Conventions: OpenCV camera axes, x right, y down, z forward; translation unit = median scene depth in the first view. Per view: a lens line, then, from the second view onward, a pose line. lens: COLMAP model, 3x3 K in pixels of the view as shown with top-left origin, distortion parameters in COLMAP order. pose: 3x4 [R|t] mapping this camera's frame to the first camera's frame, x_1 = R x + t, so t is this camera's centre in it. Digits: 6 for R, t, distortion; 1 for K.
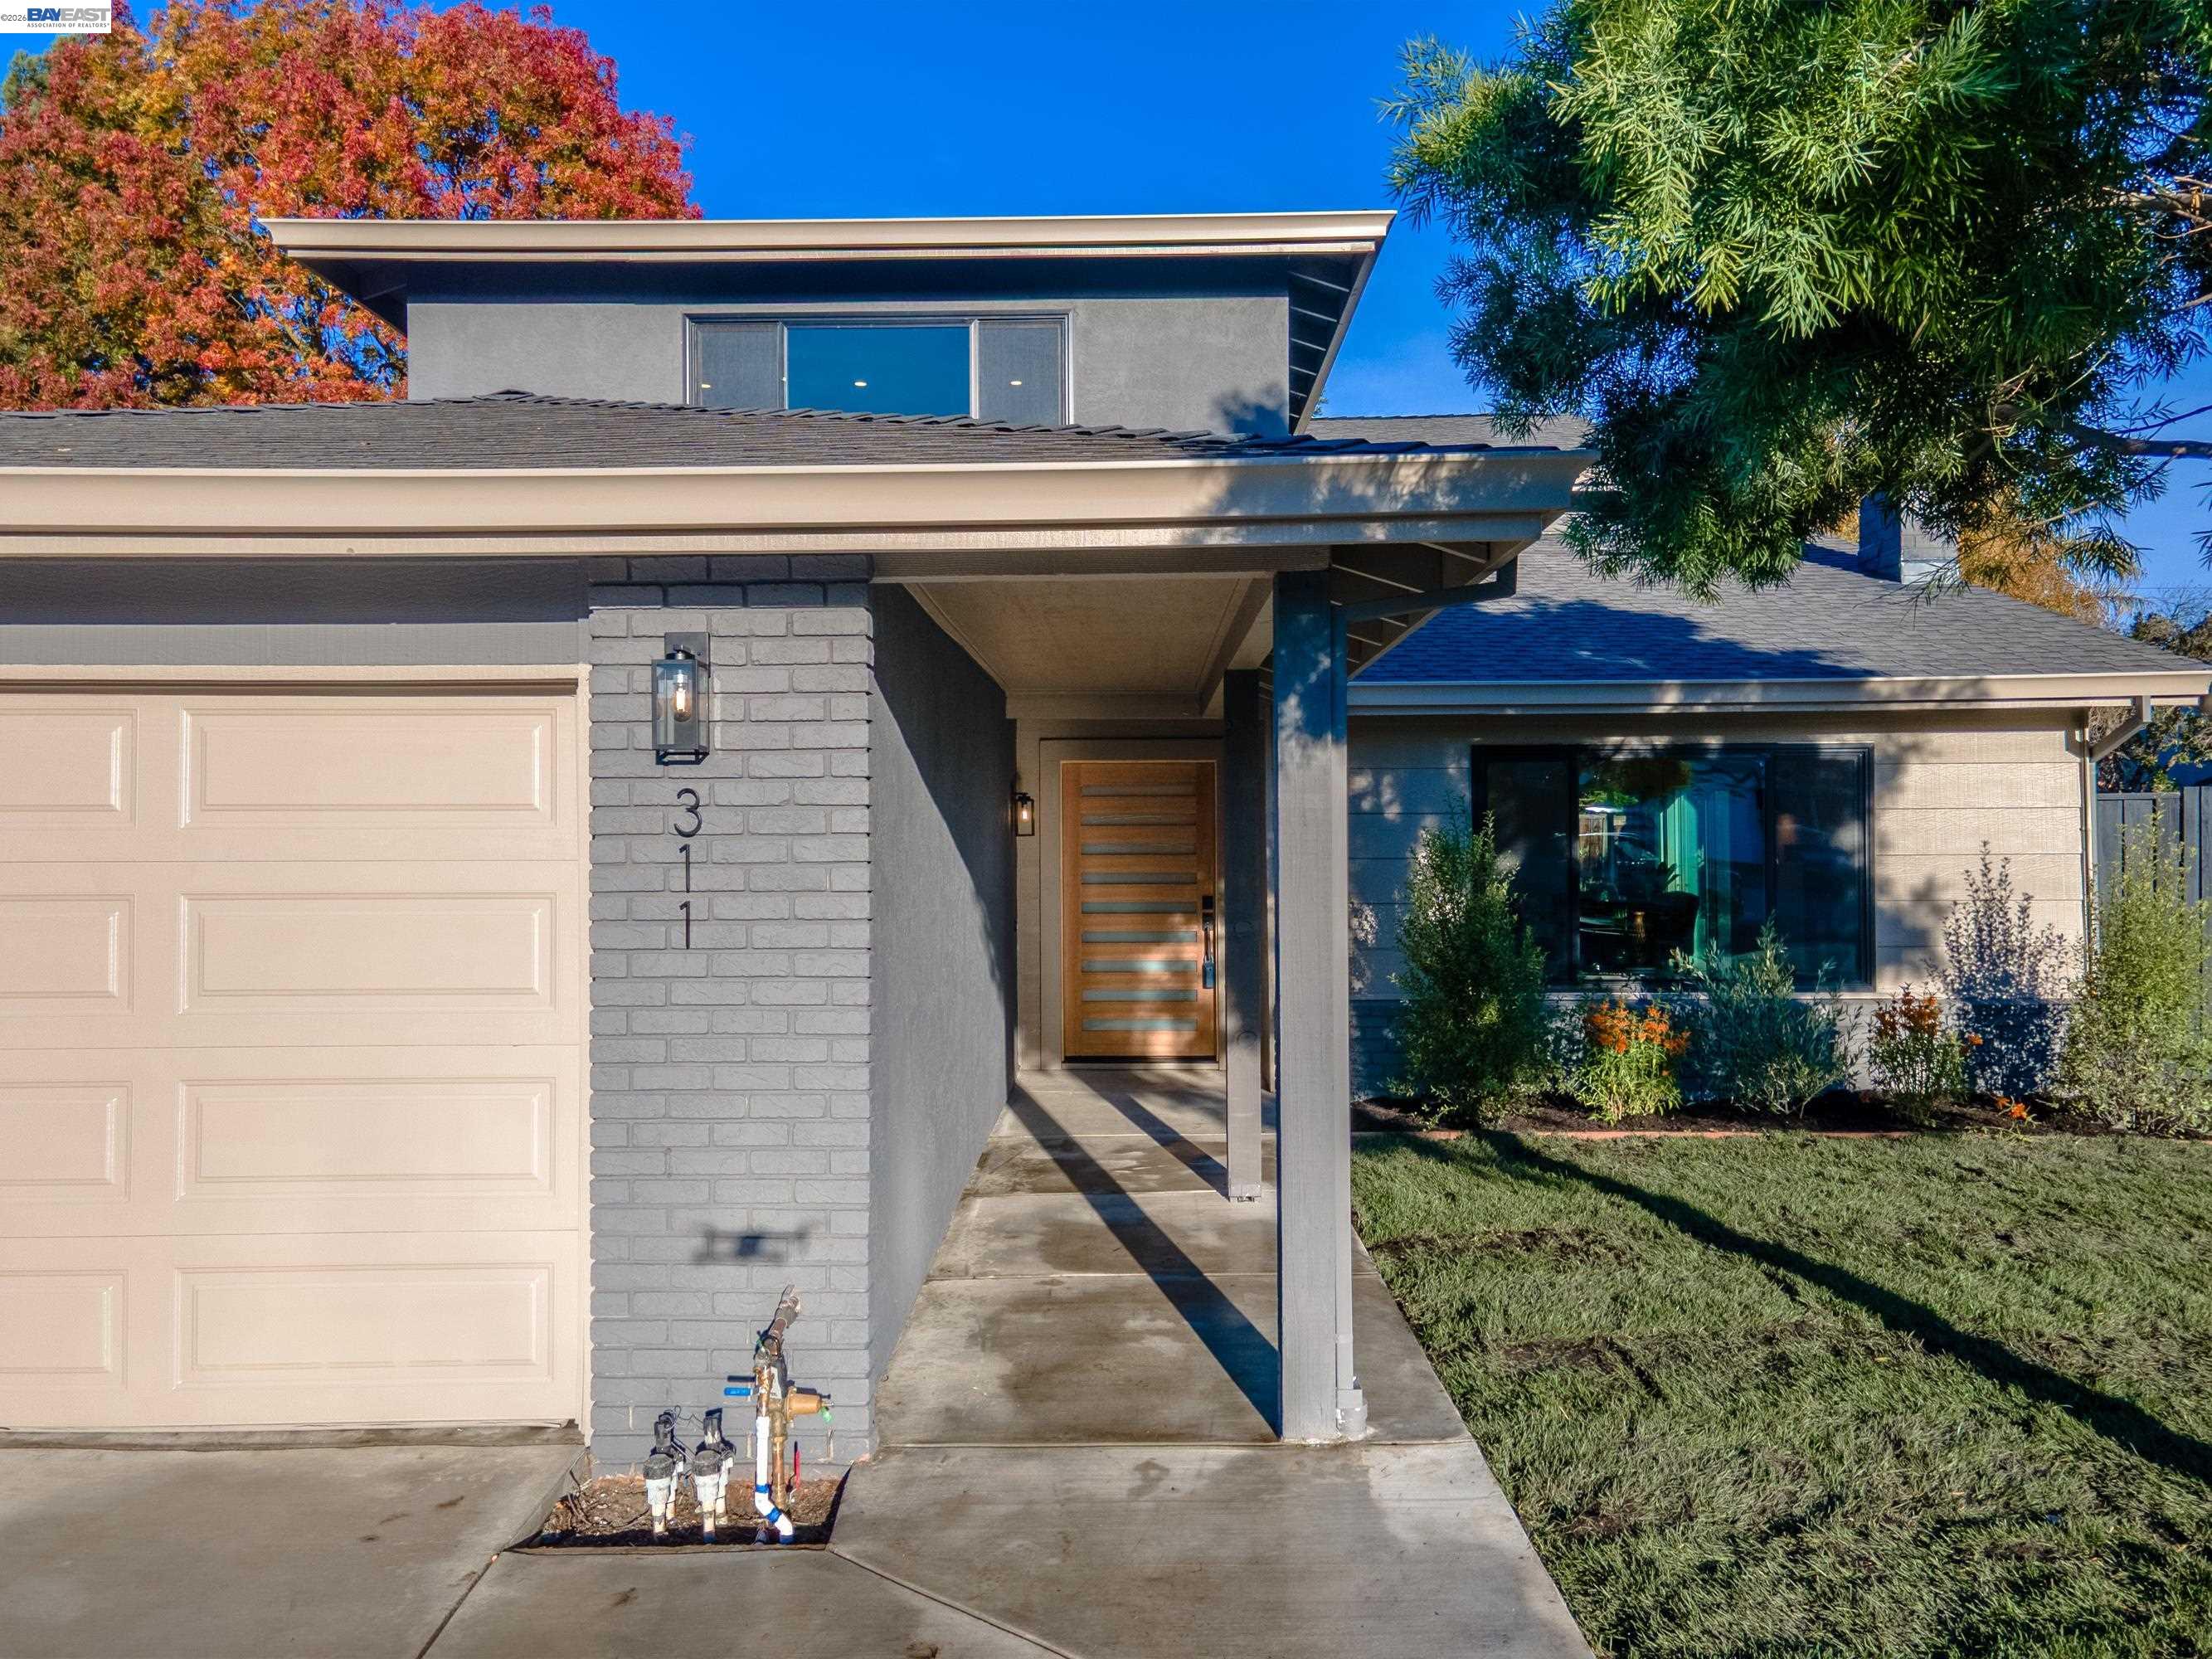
lens RADIAL K [[1585.1, 0, 1094.3], [0, 1585.1, 842.4], [0, 0, 1]] dist [0.037948, 0.001711]
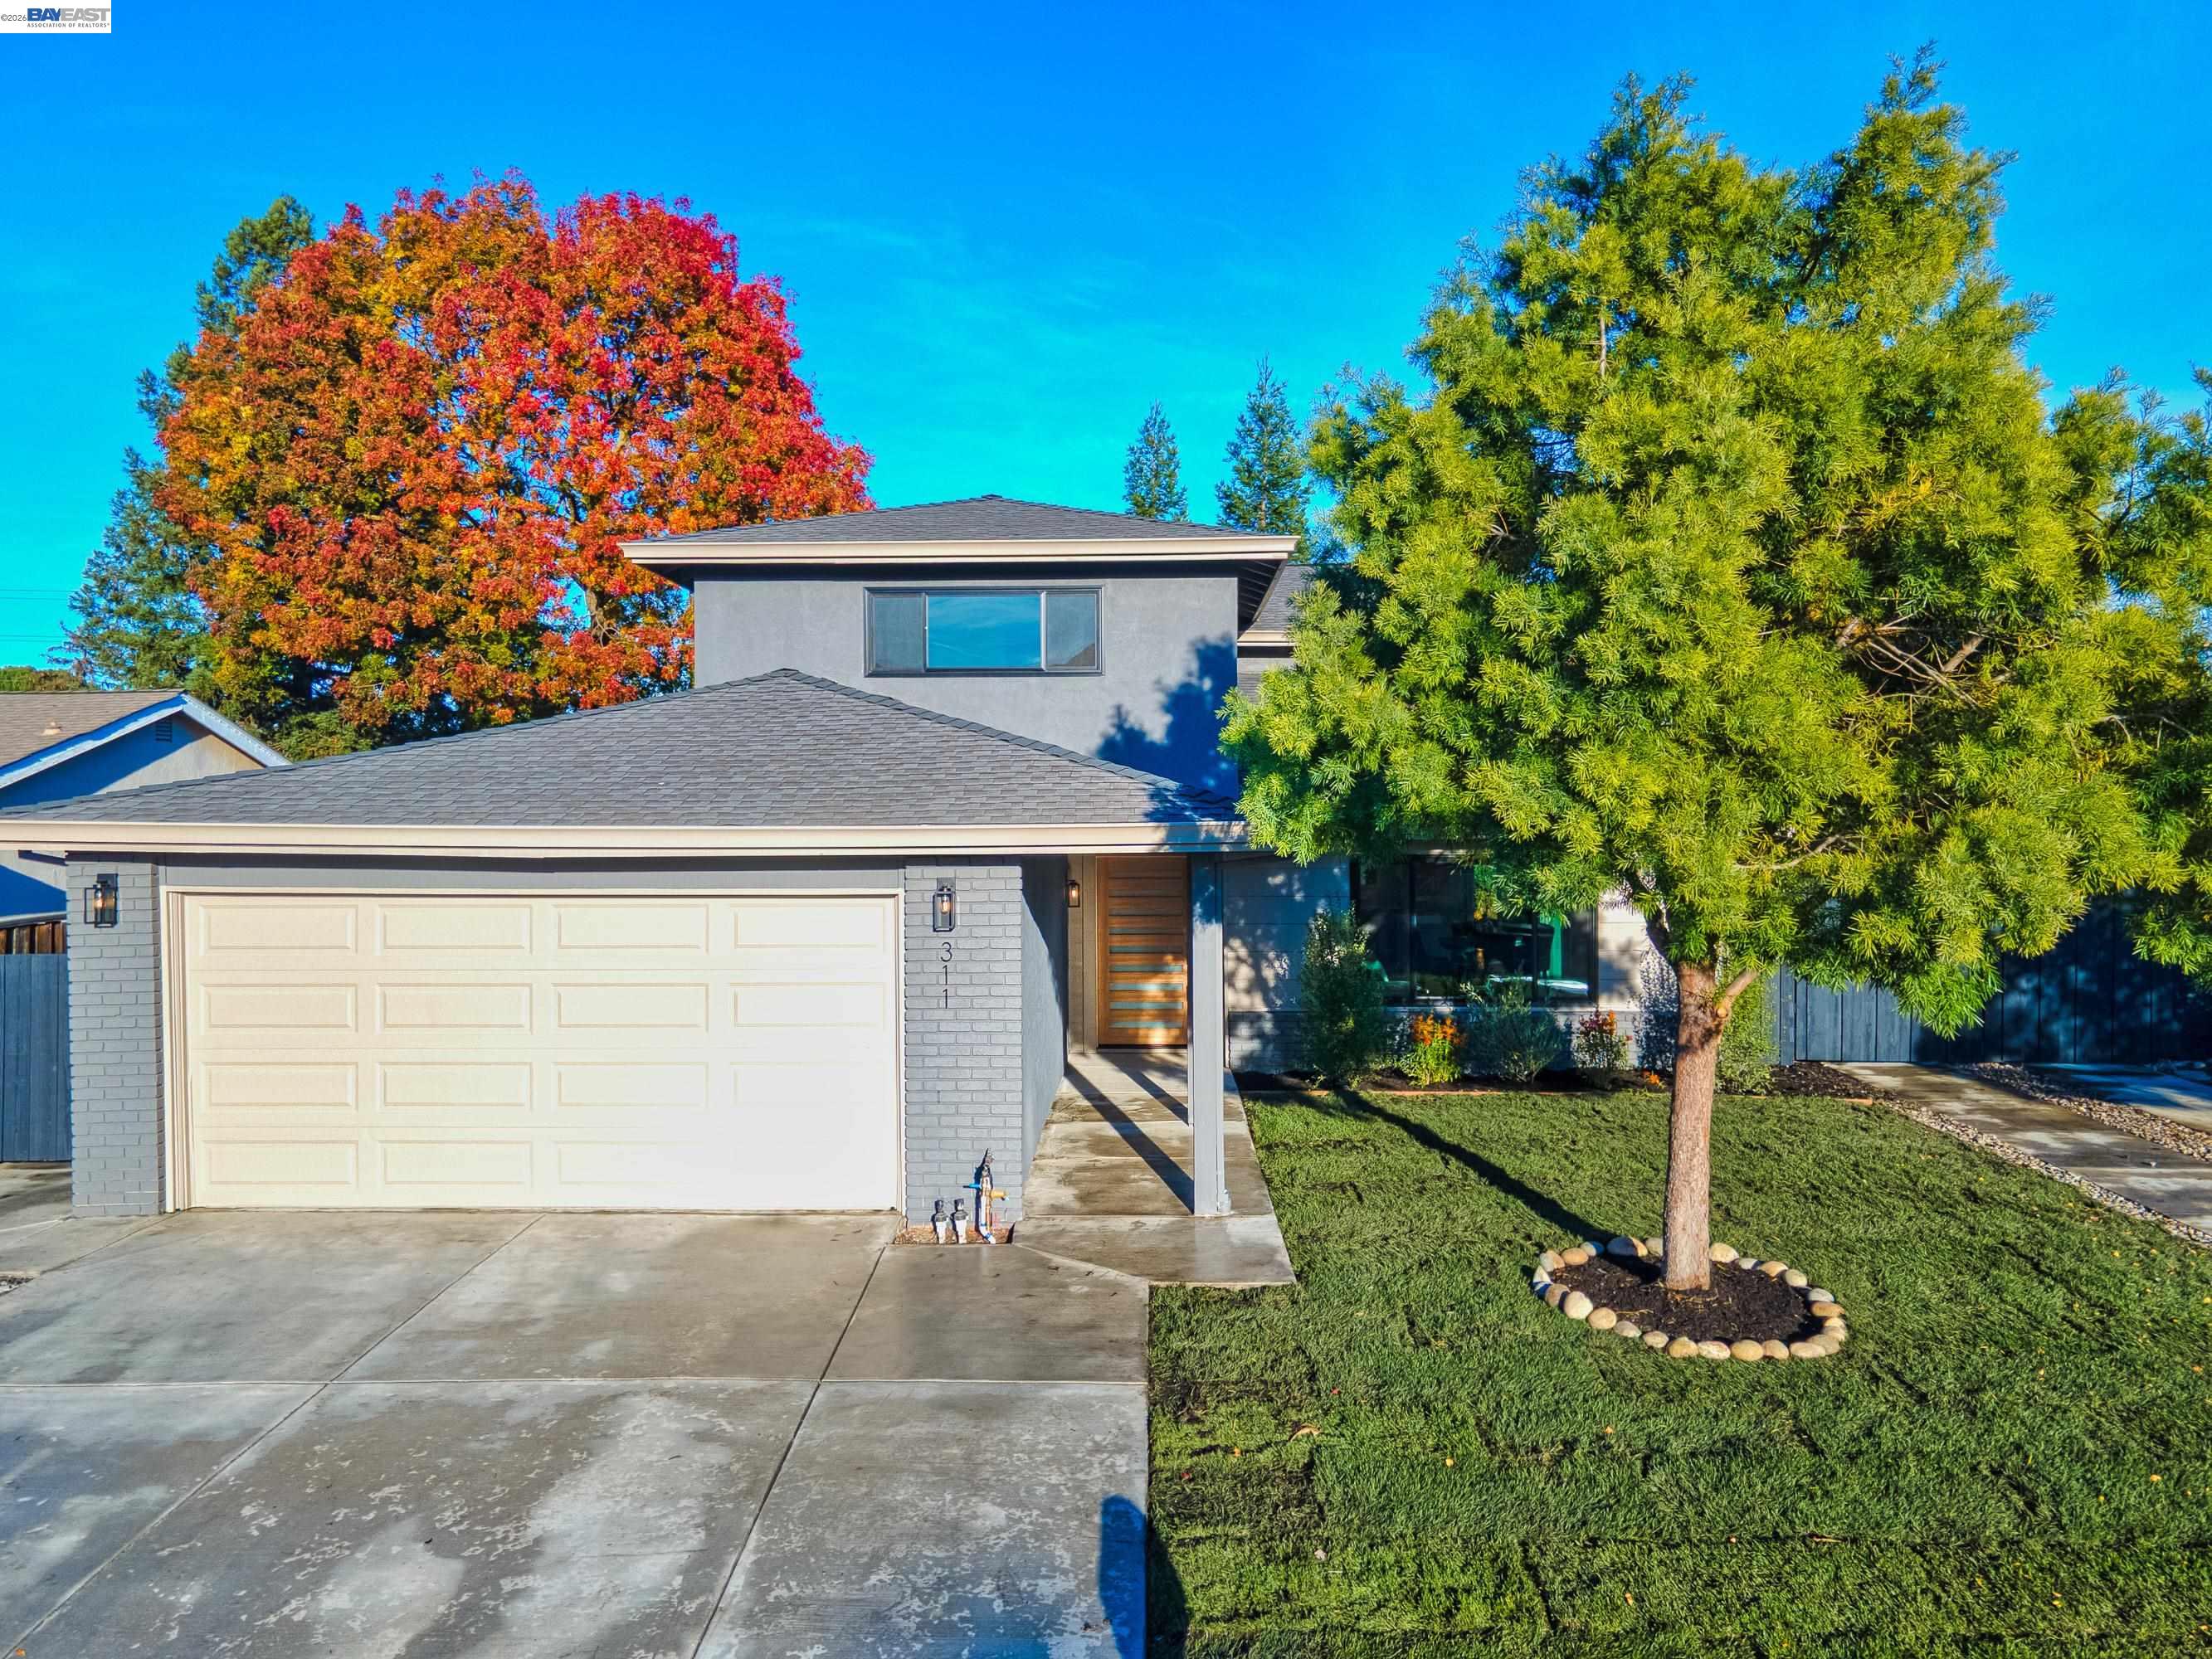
lens RADIAL K [[1558.3, 0, 1106.0], [0, 1558.3, 829.5], [0, 0, 1]] dist [0.044825, 0.000357]
pose [[0.999953, 0.001859, -0.009482, 0.005400], [-0.001799, 0.999978, 0.006356, -0.150542], [0.009493, -0.006338, 0.999935, -0.932024]]
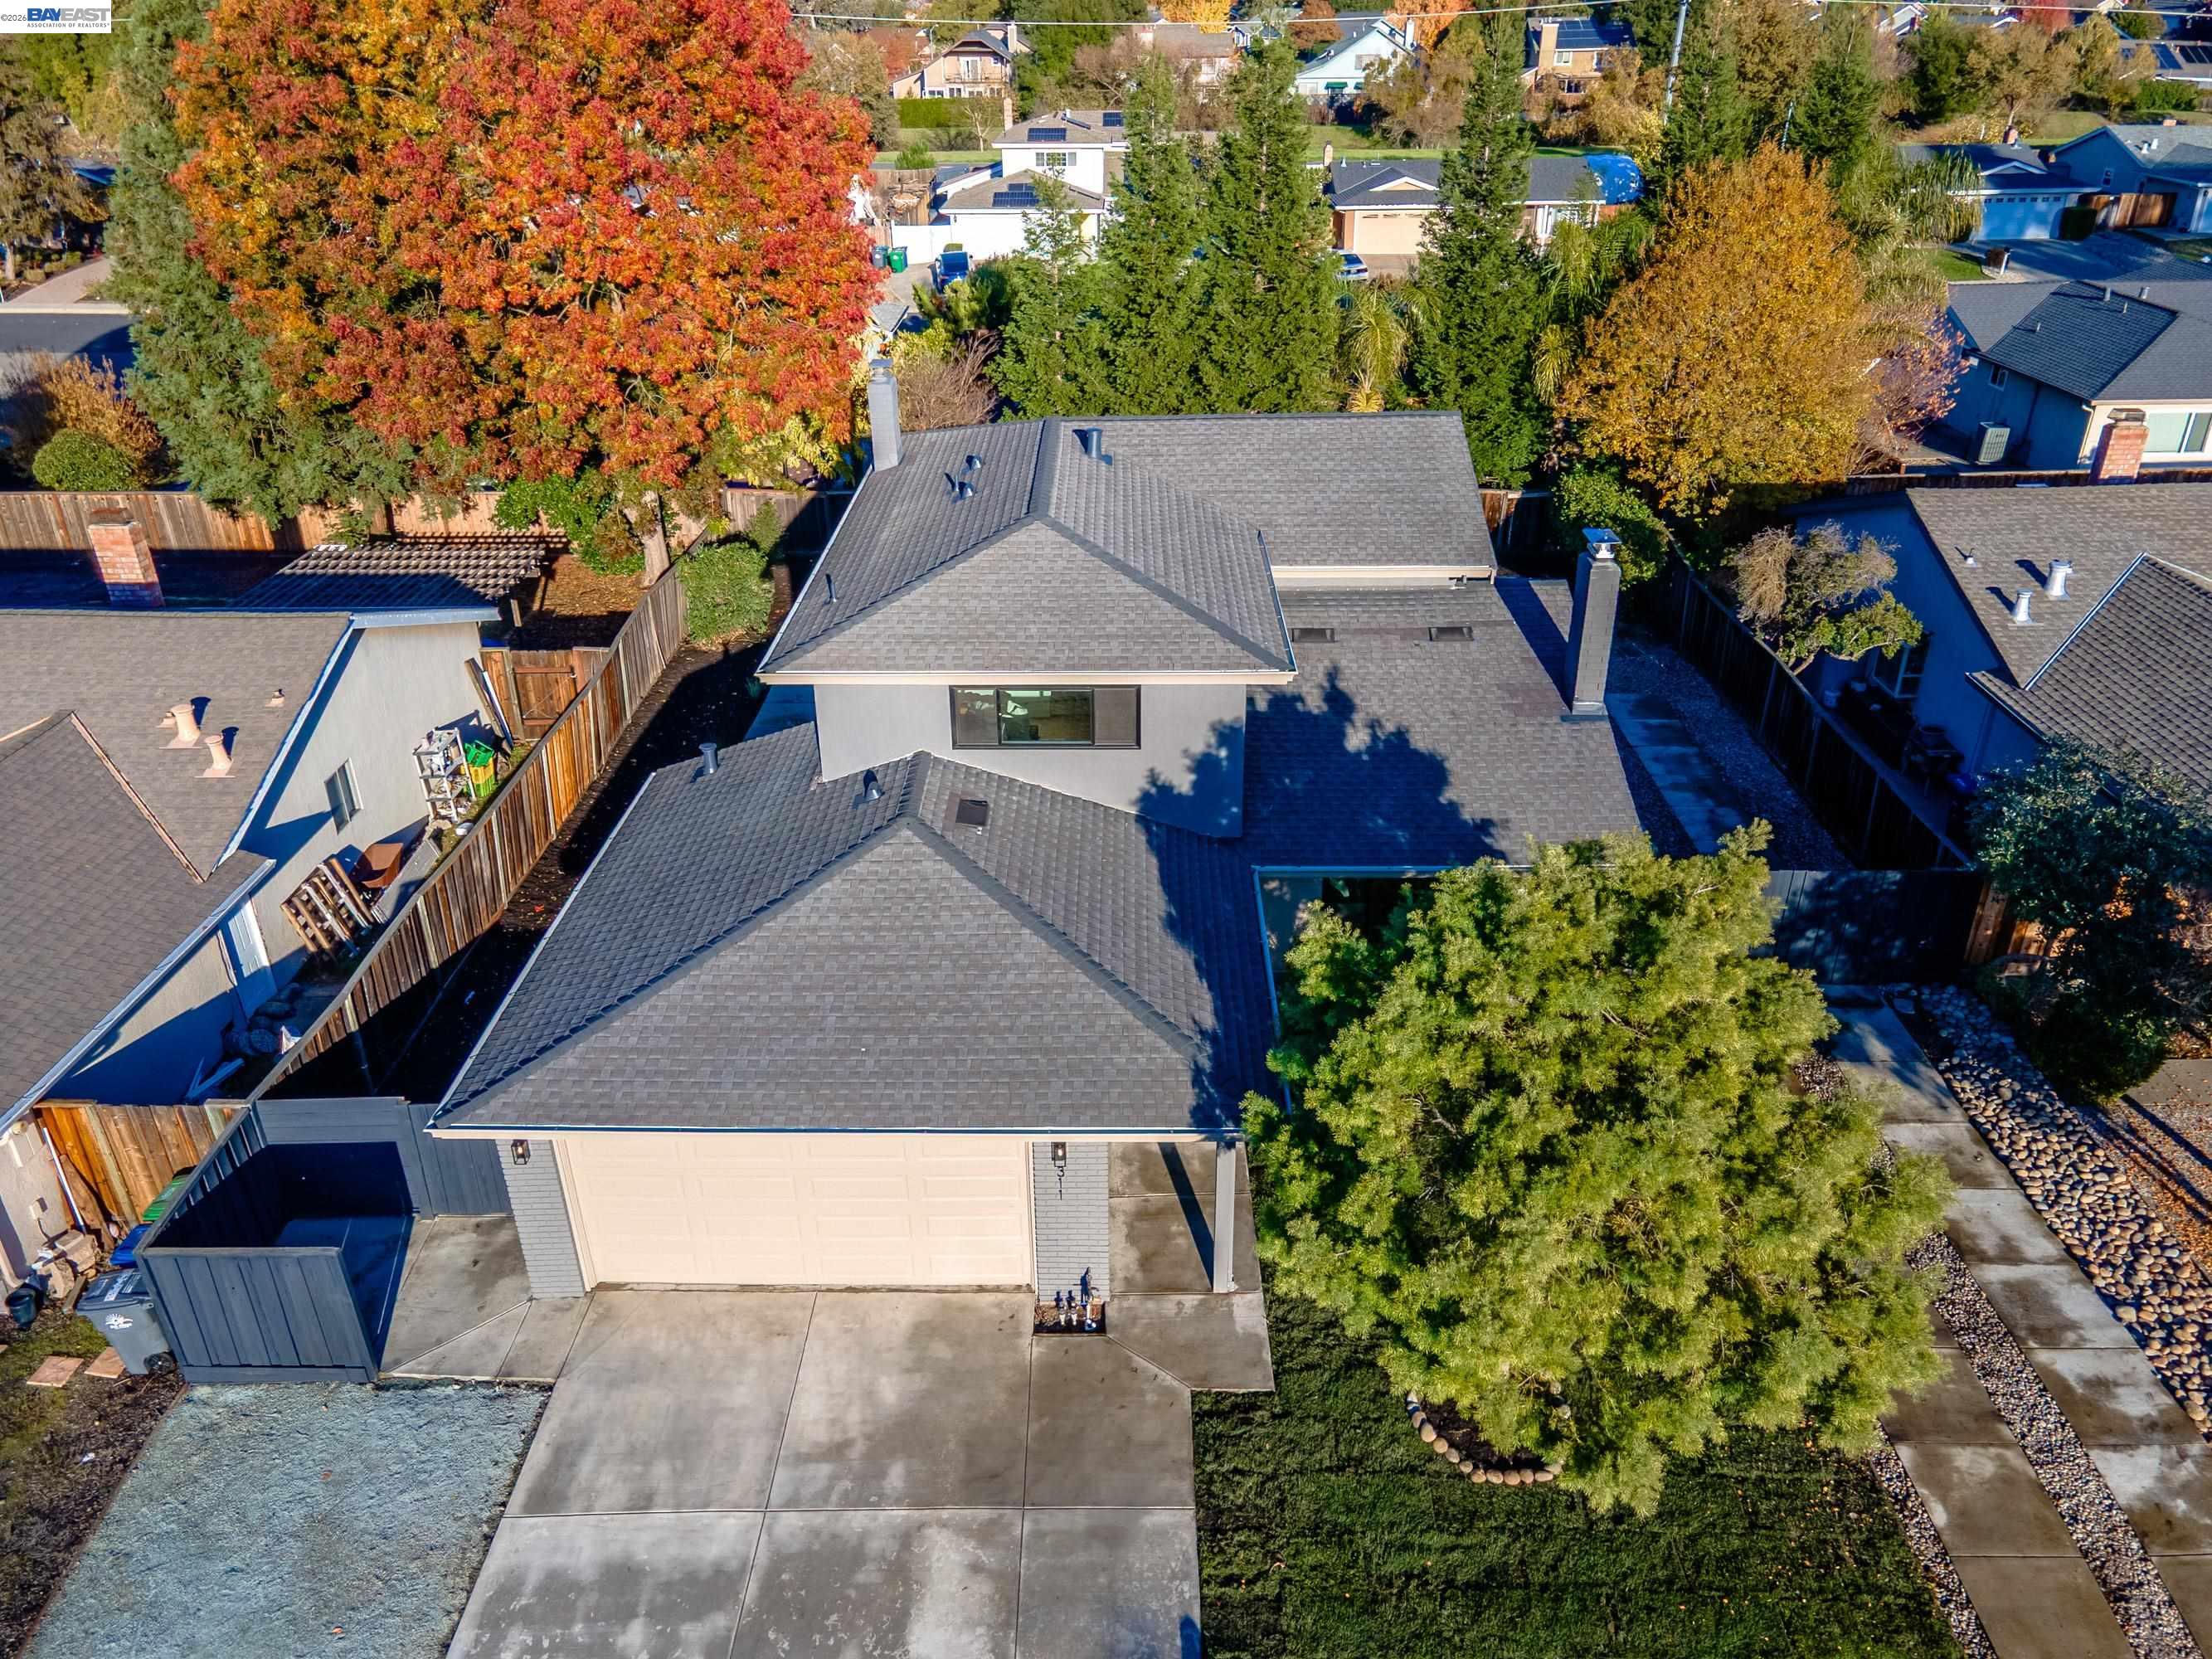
lens RADIAL K [[1558.6, 0, 1106.0], [0, 1558.6, 829.5], [0, 0, 1]] dist [0.044825, 0.000357]
pose [[0.999925, -0.003123, 0.011884, -0.130931], [-0.002911, 0.879429, 0.476021, -1.716686], [-0.011937, -0.476019, 0.879354, -1.285007]]
